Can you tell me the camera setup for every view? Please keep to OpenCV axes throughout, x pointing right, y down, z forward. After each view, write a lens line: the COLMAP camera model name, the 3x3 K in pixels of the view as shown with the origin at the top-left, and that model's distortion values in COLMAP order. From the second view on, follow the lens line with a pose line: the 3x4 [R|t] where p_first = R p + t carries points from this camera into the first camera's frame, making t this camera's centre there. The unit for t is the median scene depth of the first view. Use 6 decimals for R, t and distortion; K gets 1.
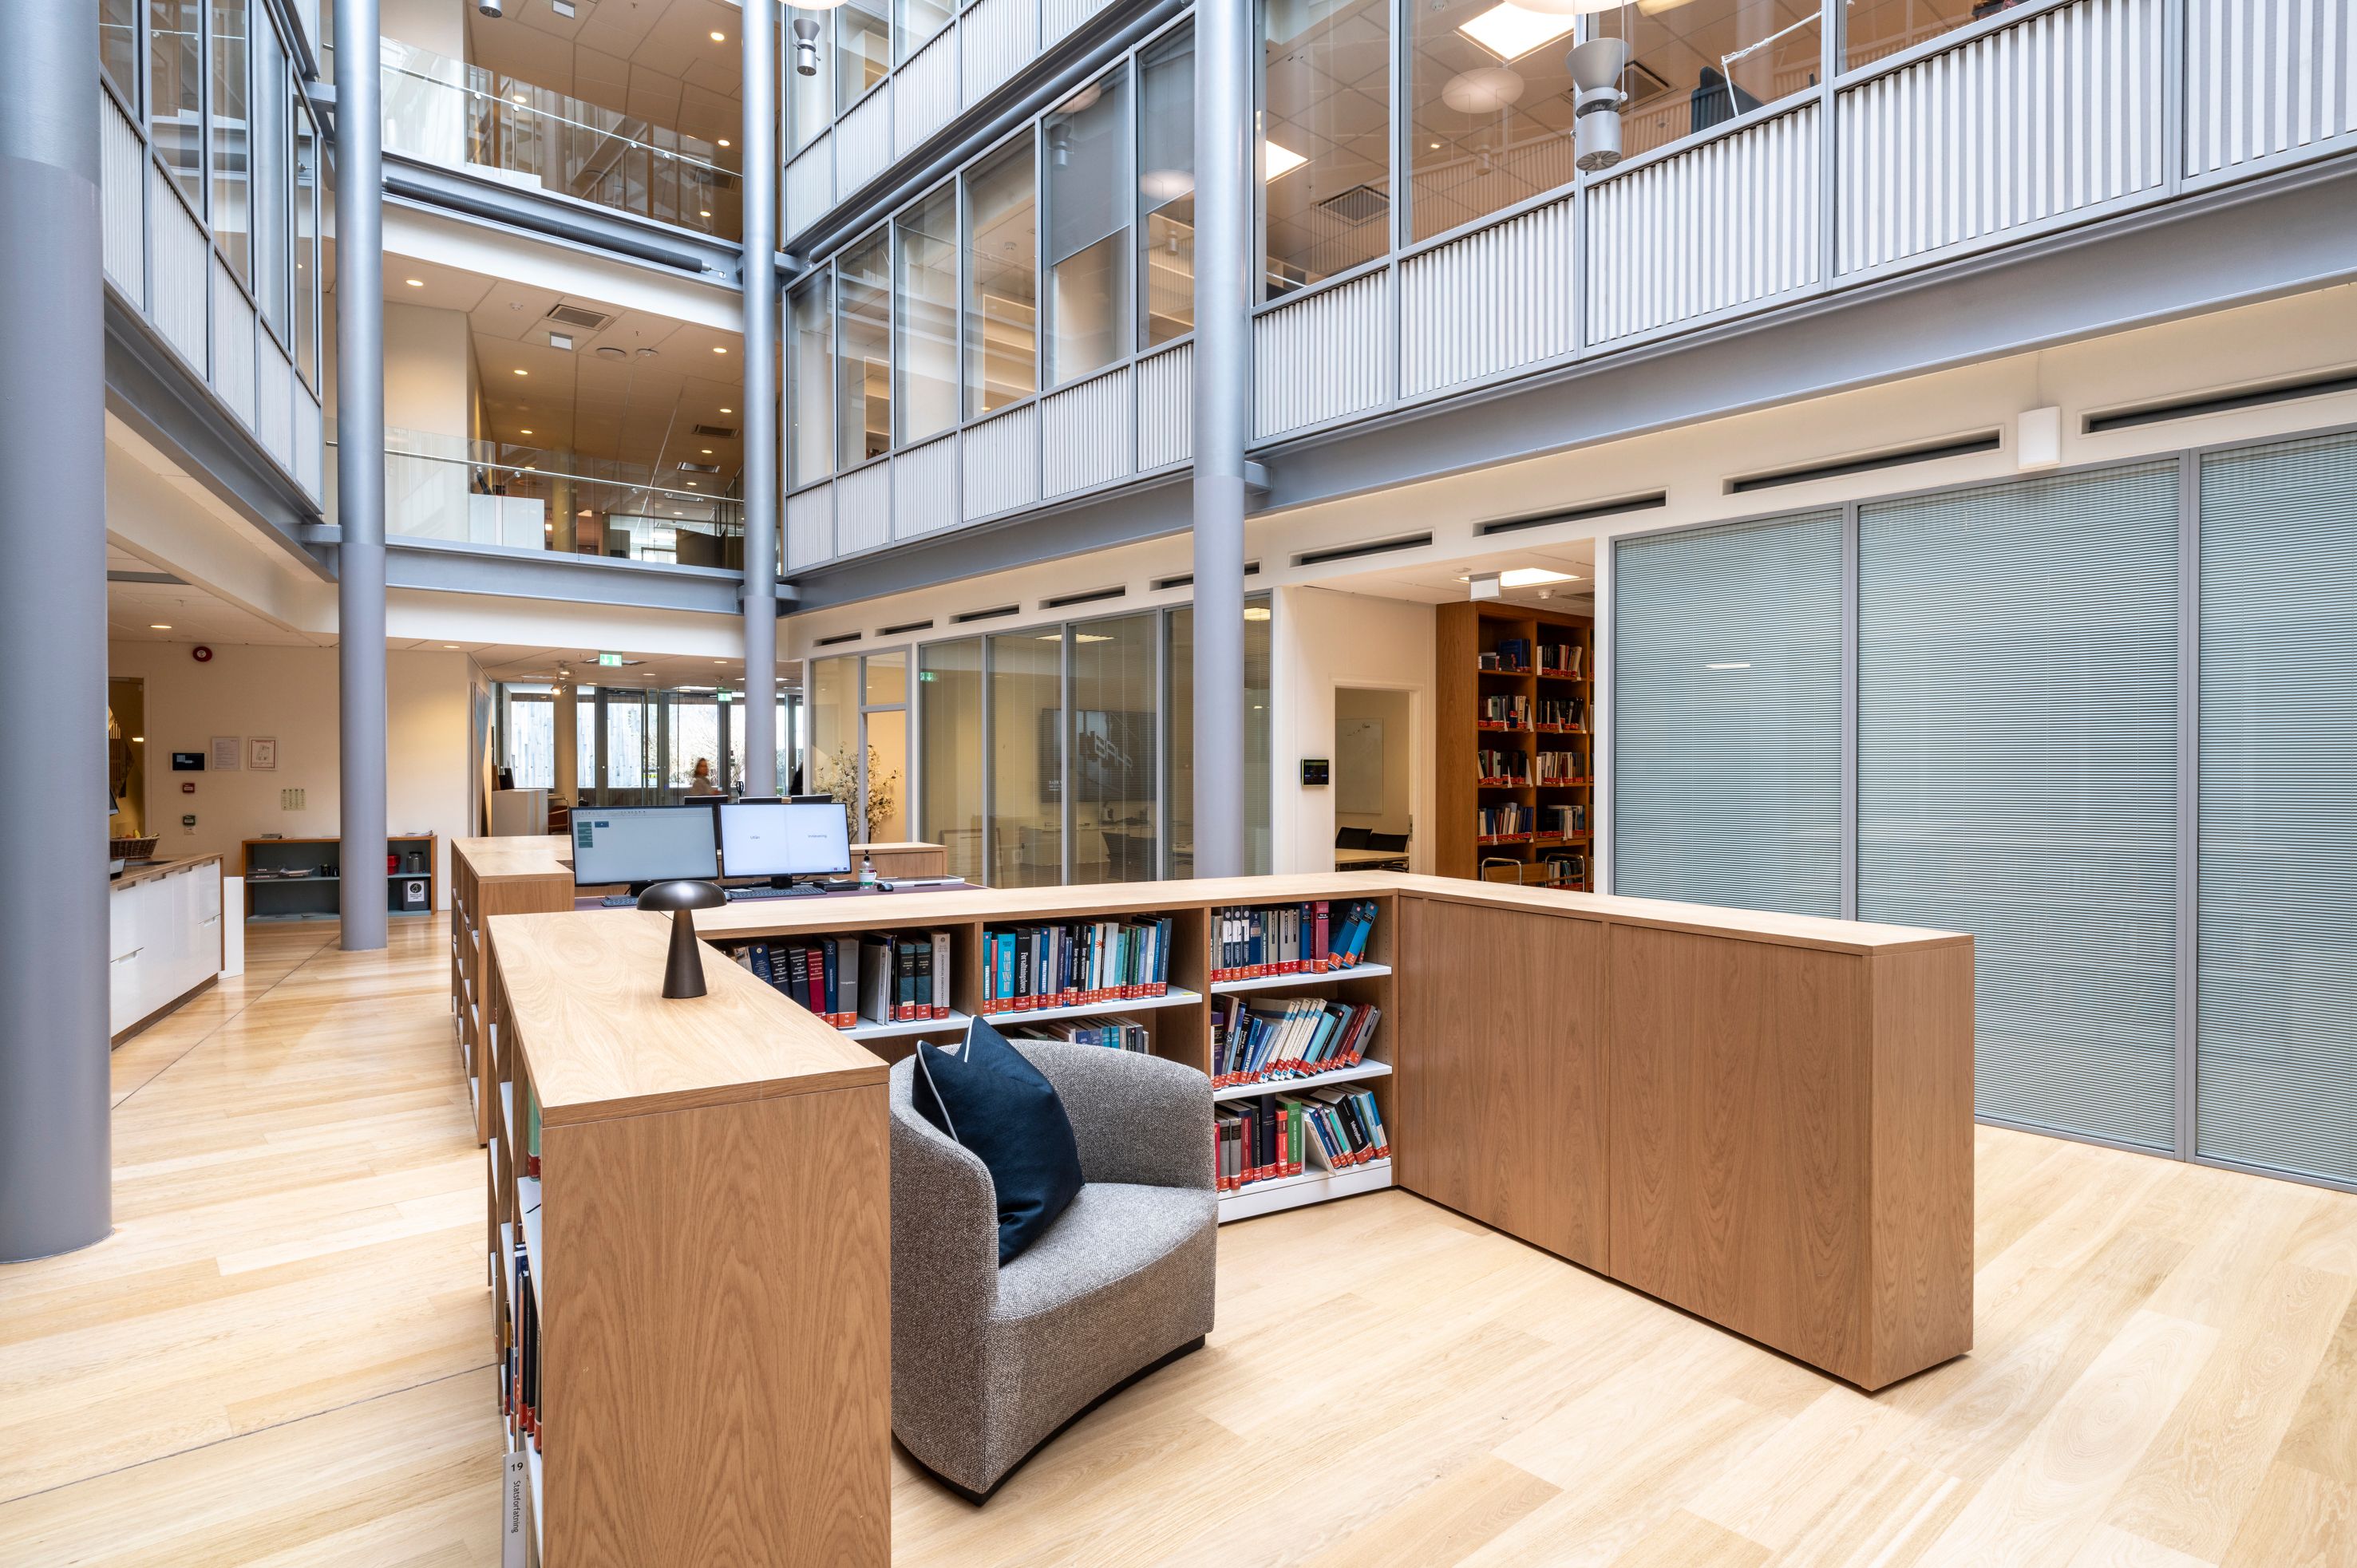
lens RADIAL K [[1251.1, 0, 1178.5], [0, 1251.1, 784.0], [0, 0, 1]] dist [0.000579, 0.000415]
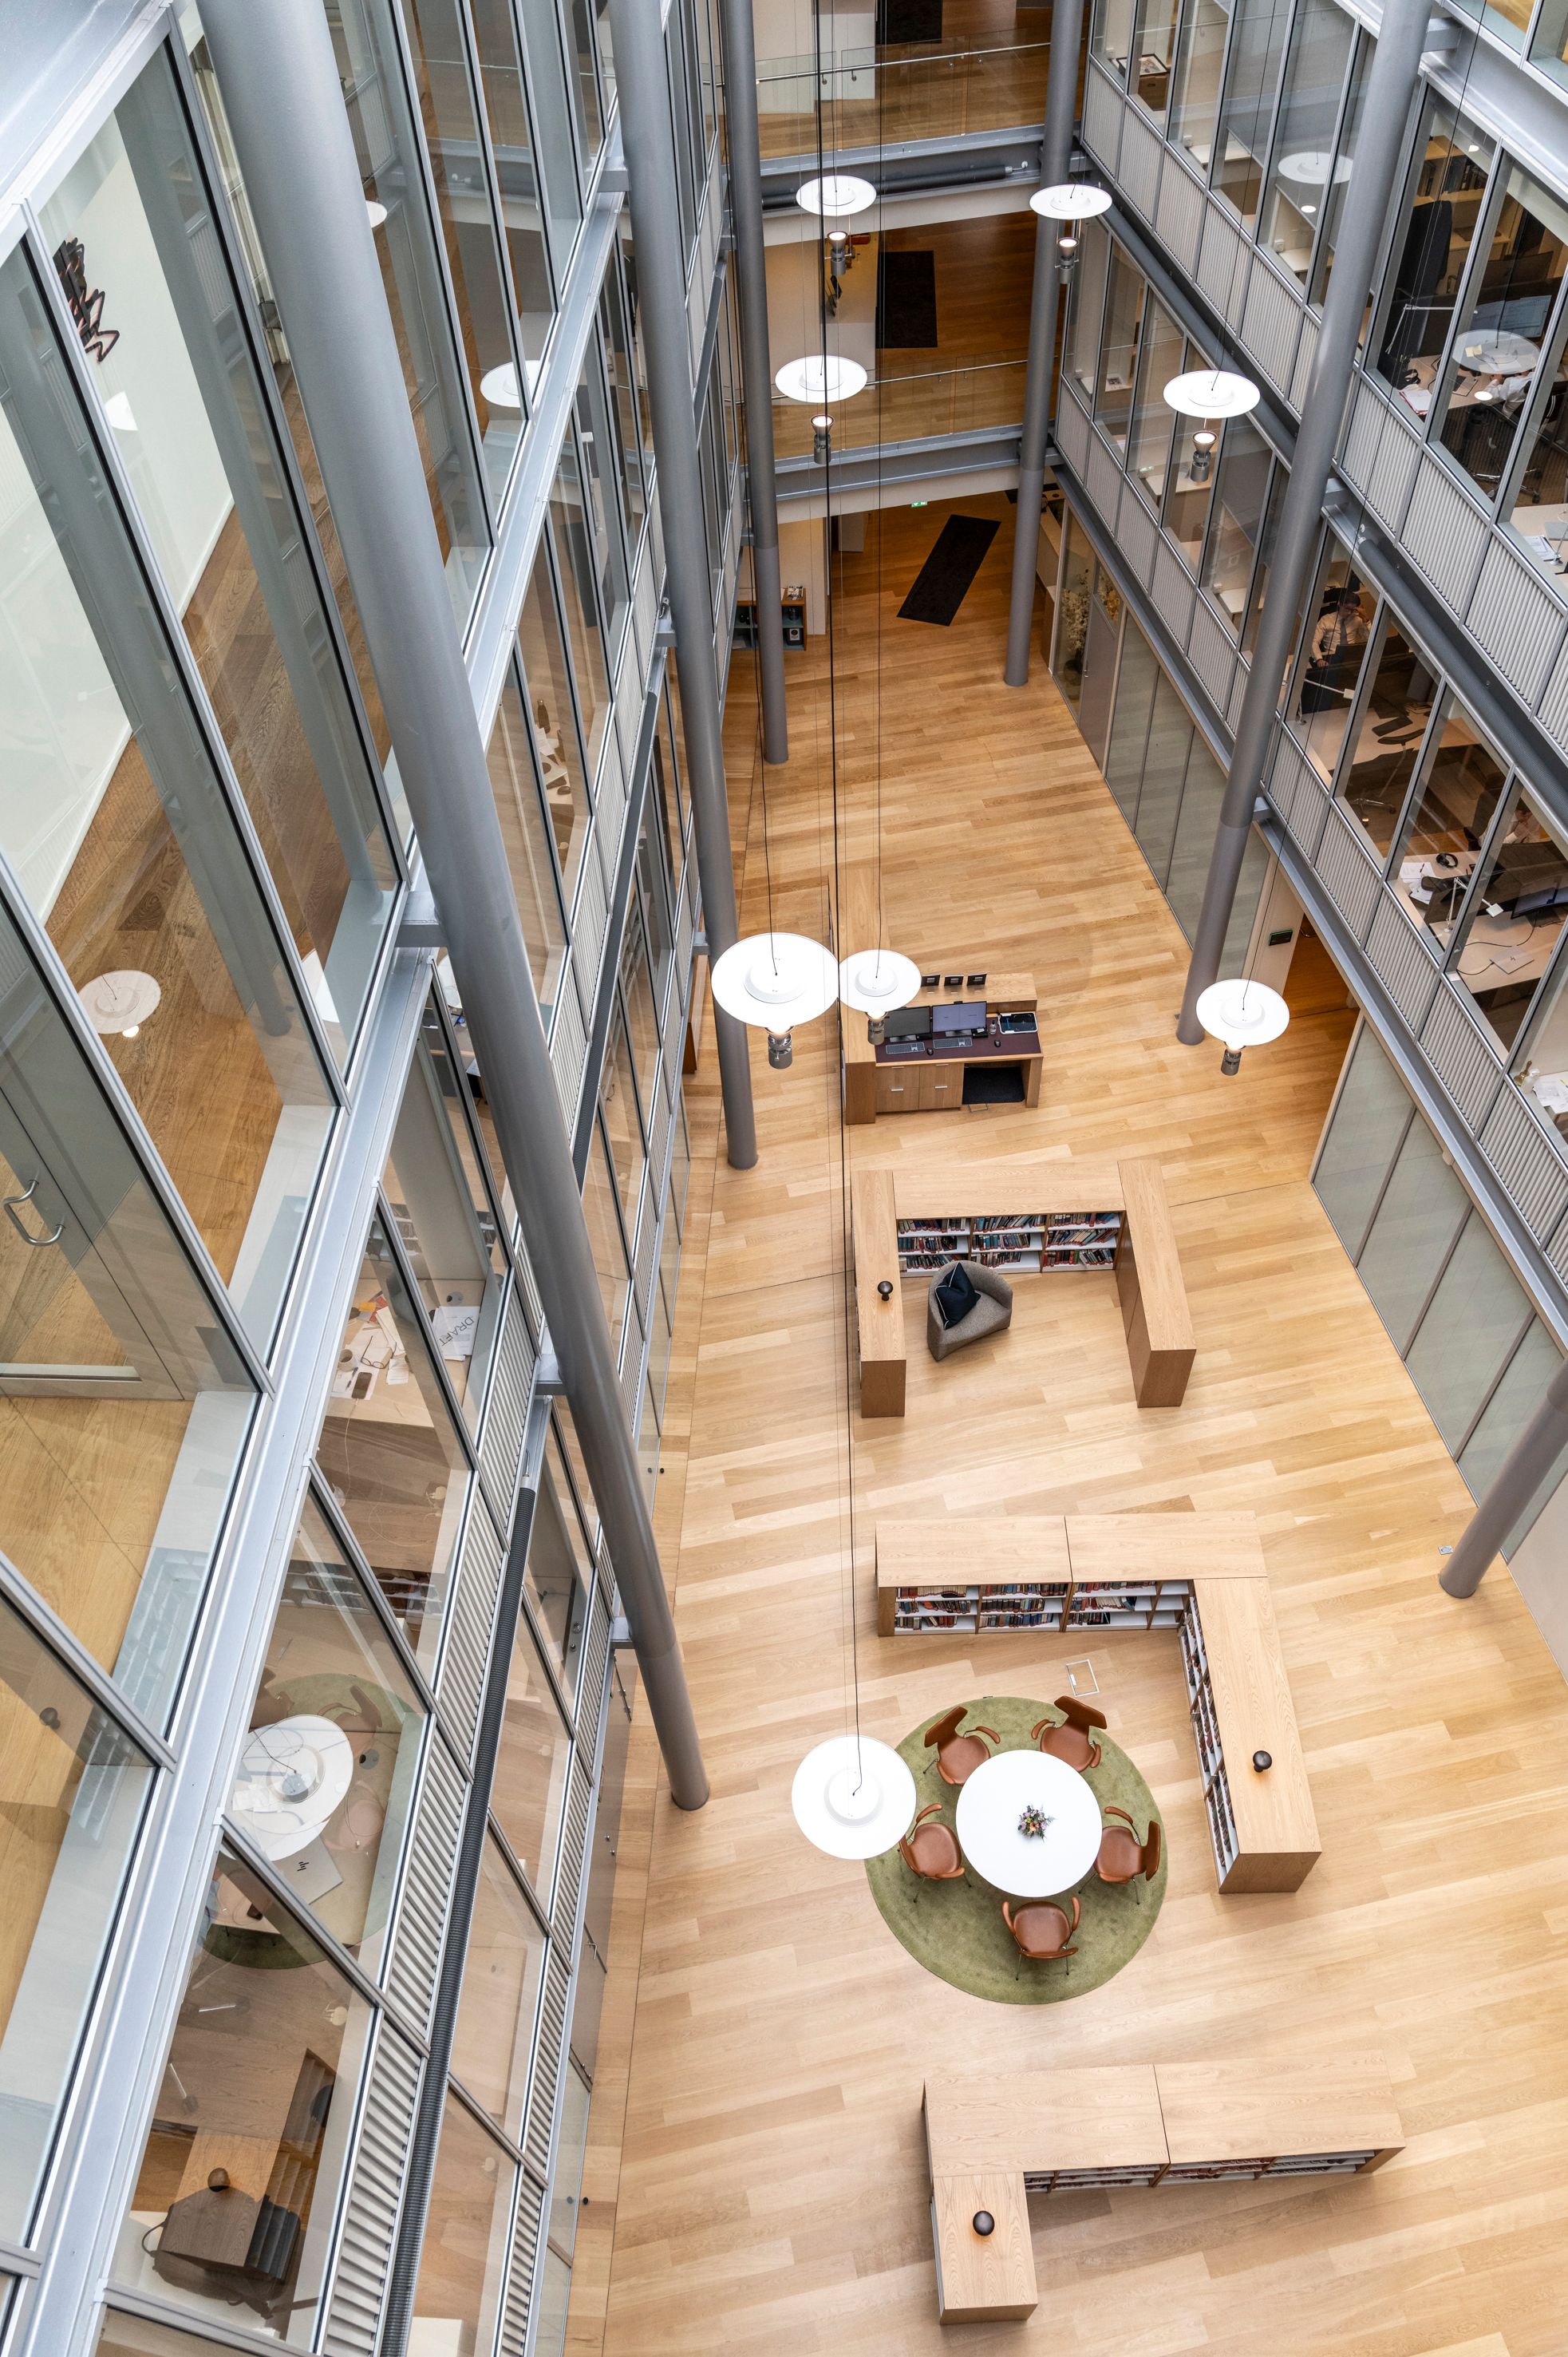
lens RADIAL K [[1738.5, 0, 784.0], [0, 1738.5, 1178.5], [0, 0, 1]] dist [0.000547, 0.000469]
pose [[0.872103, 0.362148, -0.329069, 0.341629], [0.034891, 0.624763, 0.780034, -1.367031], [0.488078, -0.691751, 0.532222, -0.646501]]
